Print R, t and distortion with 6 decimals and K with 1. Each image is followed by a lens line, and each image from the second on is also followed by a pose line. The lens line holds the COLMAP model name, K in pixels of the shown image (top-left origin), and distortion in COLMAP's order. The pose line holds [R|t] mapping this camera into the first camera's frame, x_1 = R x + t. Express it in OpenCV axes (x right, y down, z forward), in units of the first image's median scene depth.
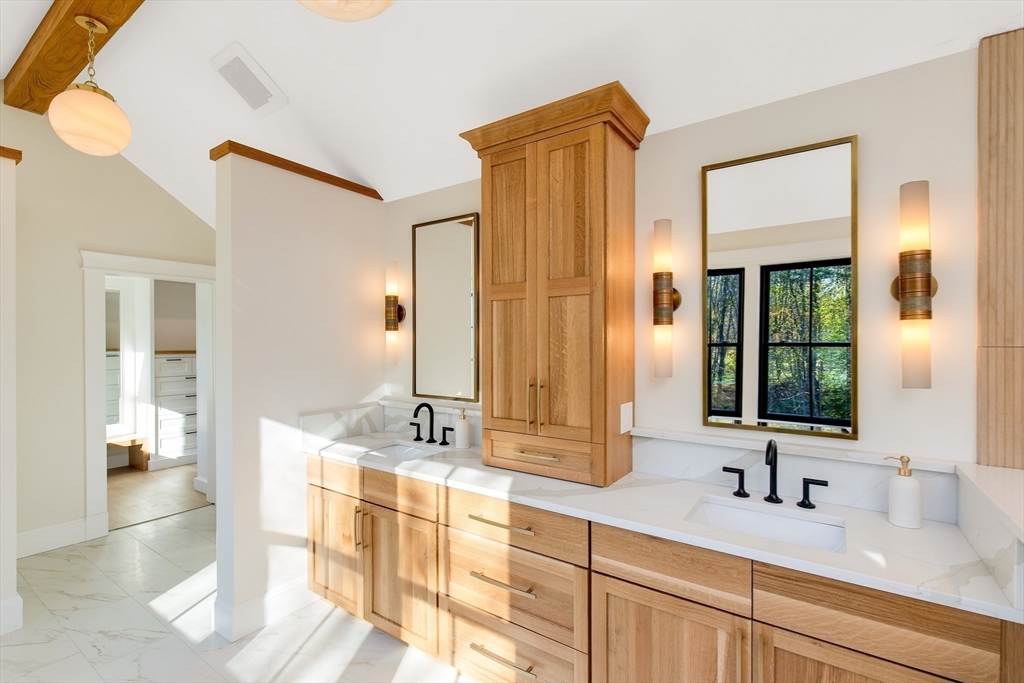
lens RADIAL K [[483.2, 0, 510.6], [0, 483.2, 338.6], [0, 0, 1]] dist [0.022631, -0.000615]
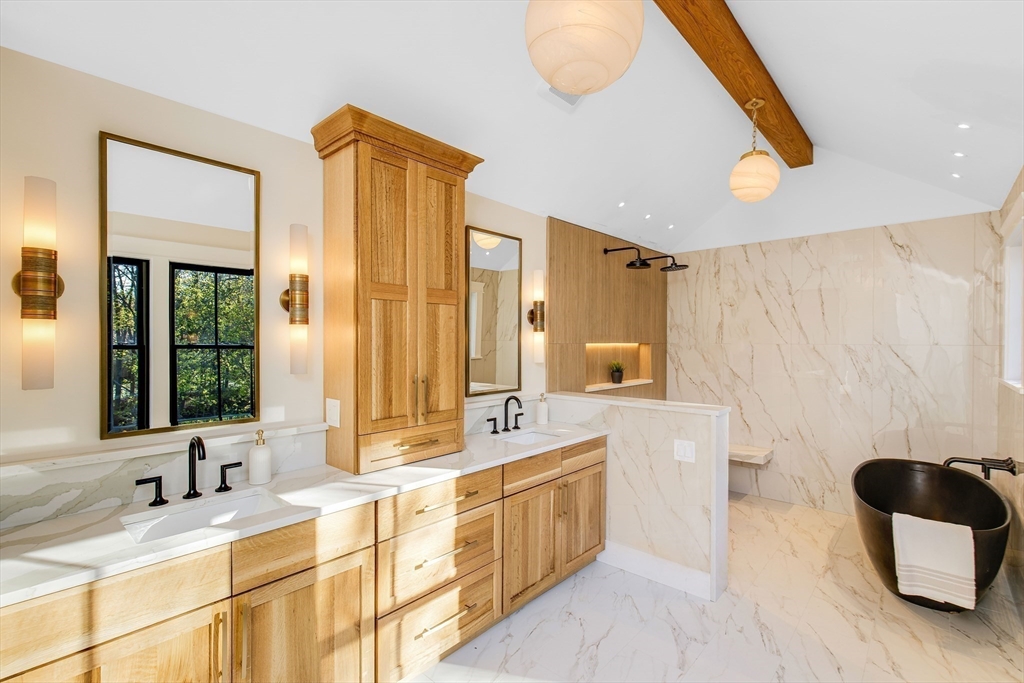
lens RADIAL K [[460.2, 0, 510.2], [0, 460.2, 342.8], [0, 0, 1]] dist [-0.001041, -0.001457]
pose [[0.114619, -0.003507, 0.993403, -0.923243], [-0.007974, 0.999958, 0.004451, 0.002408], [-0.993377, -0.008432, 0.114586, 0.631960]]
